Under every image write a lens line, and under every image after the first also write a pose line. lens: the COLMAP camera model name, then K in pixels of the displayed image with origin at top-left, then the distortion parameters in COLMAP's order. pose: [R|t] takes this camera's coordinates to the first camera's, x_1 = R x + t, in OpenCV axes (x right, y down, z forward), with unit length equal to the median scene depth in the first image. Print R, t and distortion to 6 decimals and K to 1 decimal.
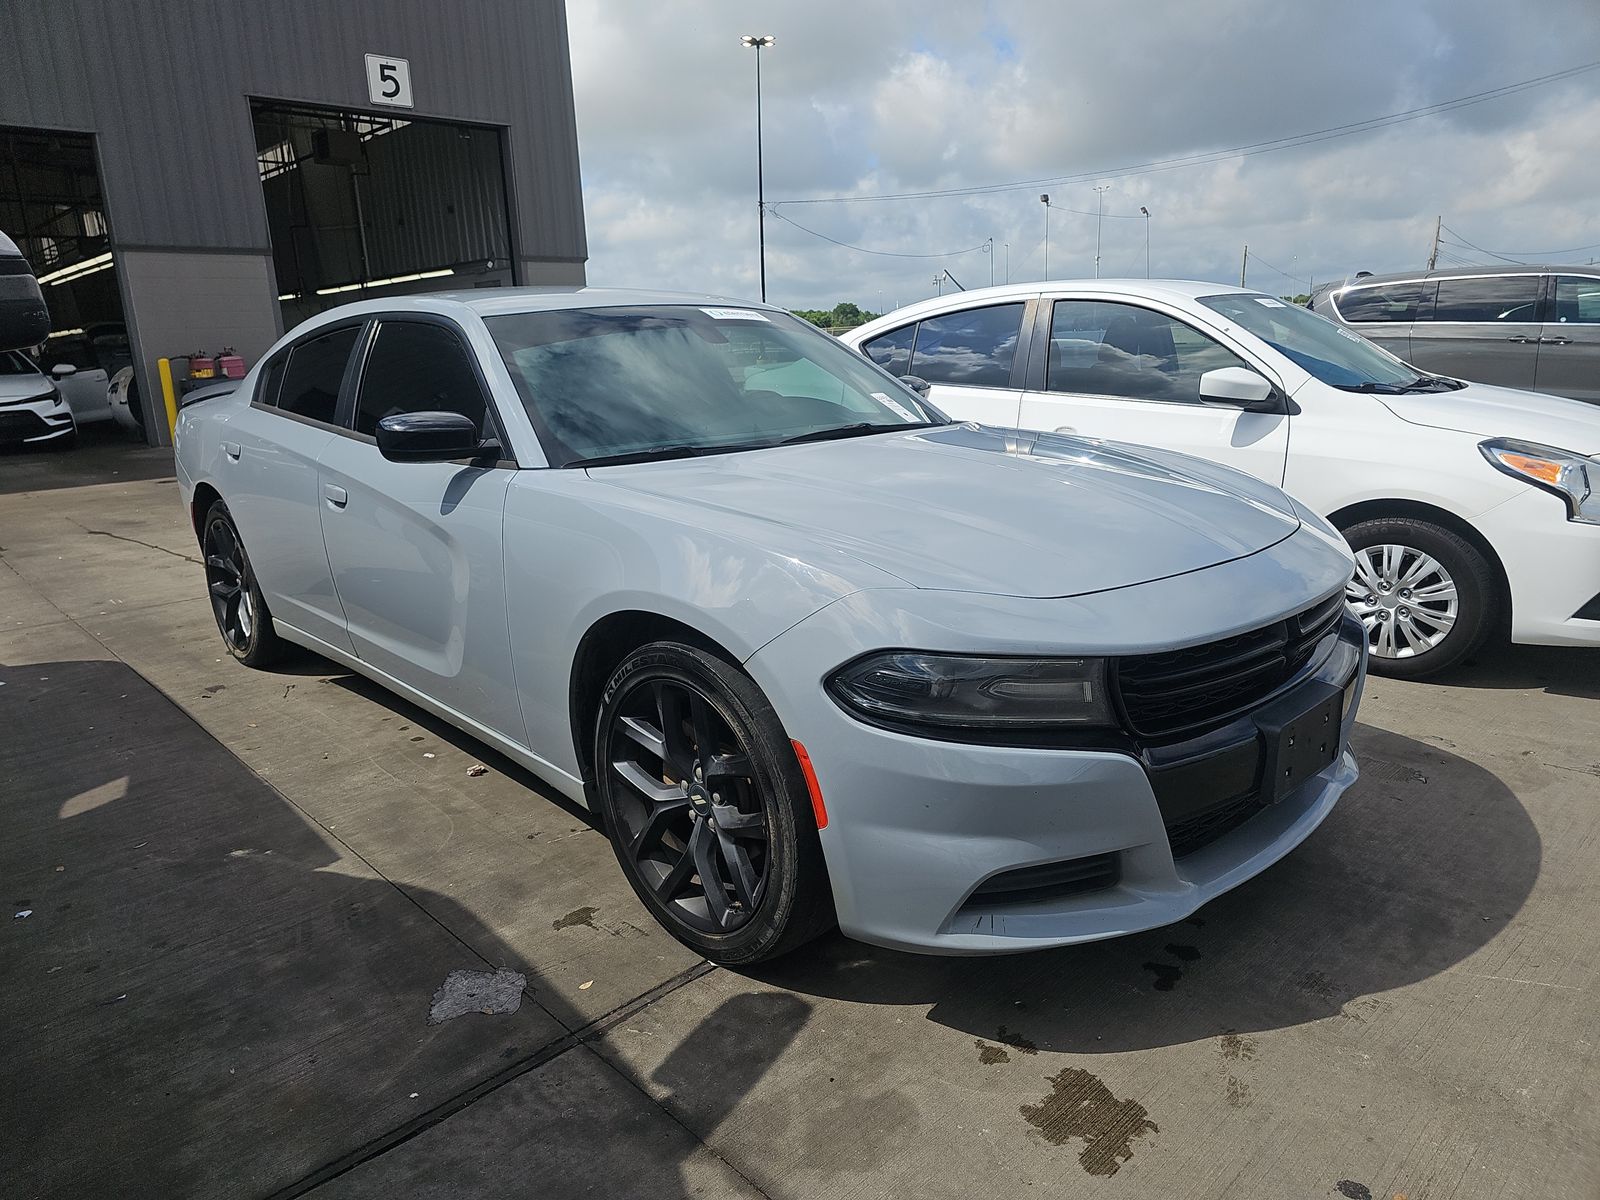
lens RADIAL K [[1051.6, 0, 800.9], [0, 1051.6, 625.2], [0, 0, 1]] dist [0.044421, -0.030605]
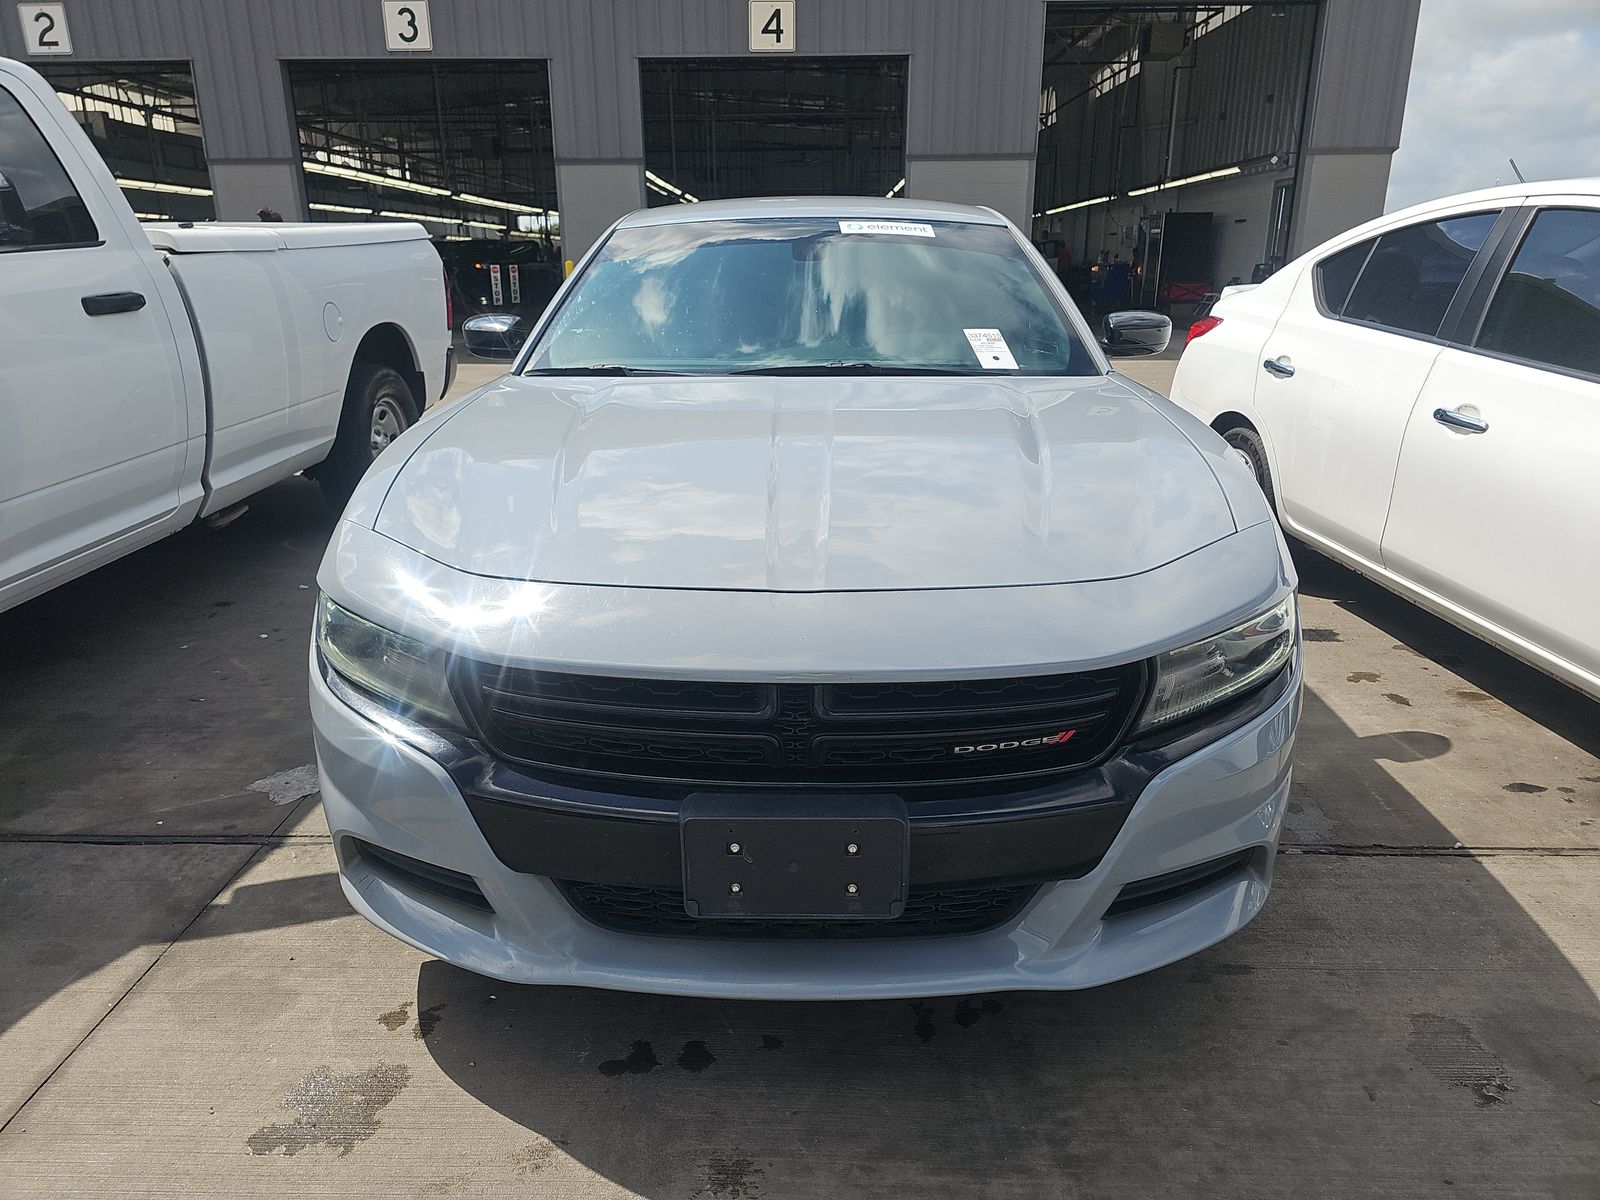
lens RADIAL K [[1051.6, 0, 800.9], [0, 1051.6, 625.2], [0, 0, 1]] dist [0.044421, -0.030605]
pose [[0.704787, 0.260967, -0.659676, 0.960057], [-0.204015, 0.965159, 0.163850, -0.177956], [0.679451, 0.019105, 0.733472, 0.502956]]
